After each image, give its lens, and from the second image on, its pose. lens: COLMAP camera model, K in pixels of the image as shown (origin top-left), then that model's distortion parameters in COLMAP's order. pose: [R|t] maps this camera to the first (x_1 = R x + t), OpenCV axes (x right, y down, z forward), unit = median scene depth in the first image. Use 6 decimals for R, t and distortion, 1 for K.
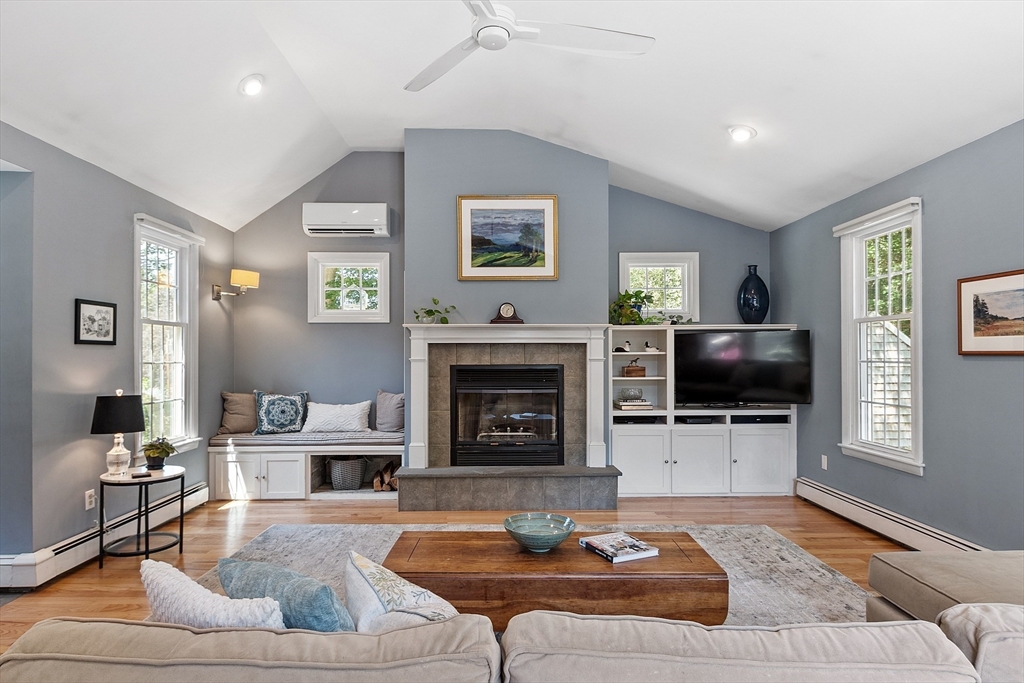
lens RADIAL K [[562.3, 0, 503.1], [0, 562.3, 350.5], [0, 0, 1]] dist [-0.003481, -0.000383]
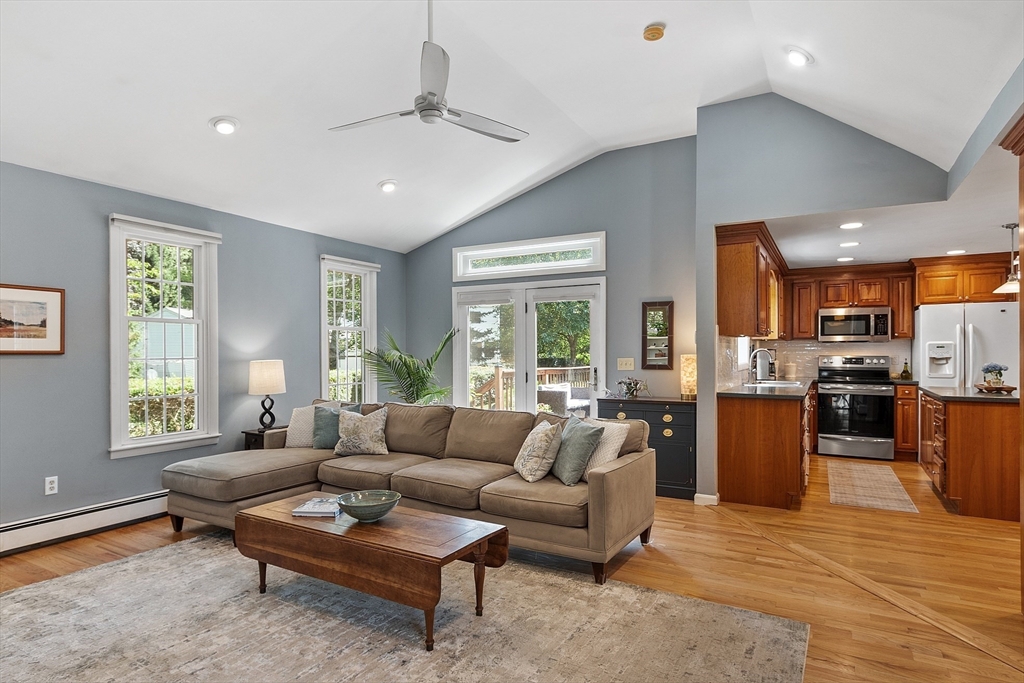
lens RADIAL K [[562.3, 0, 516.8], [0, 562.3, 347.3], [0, 0, 1]] dist [-0.003481, -0.000383]
pose [[-0.876453, 0.008905, 0.481406, -0.375687], [0.002747, 0.999905, -0.013496, 0.007811], [-0.481480, -0.010506, -0.876394, 0.922158]]
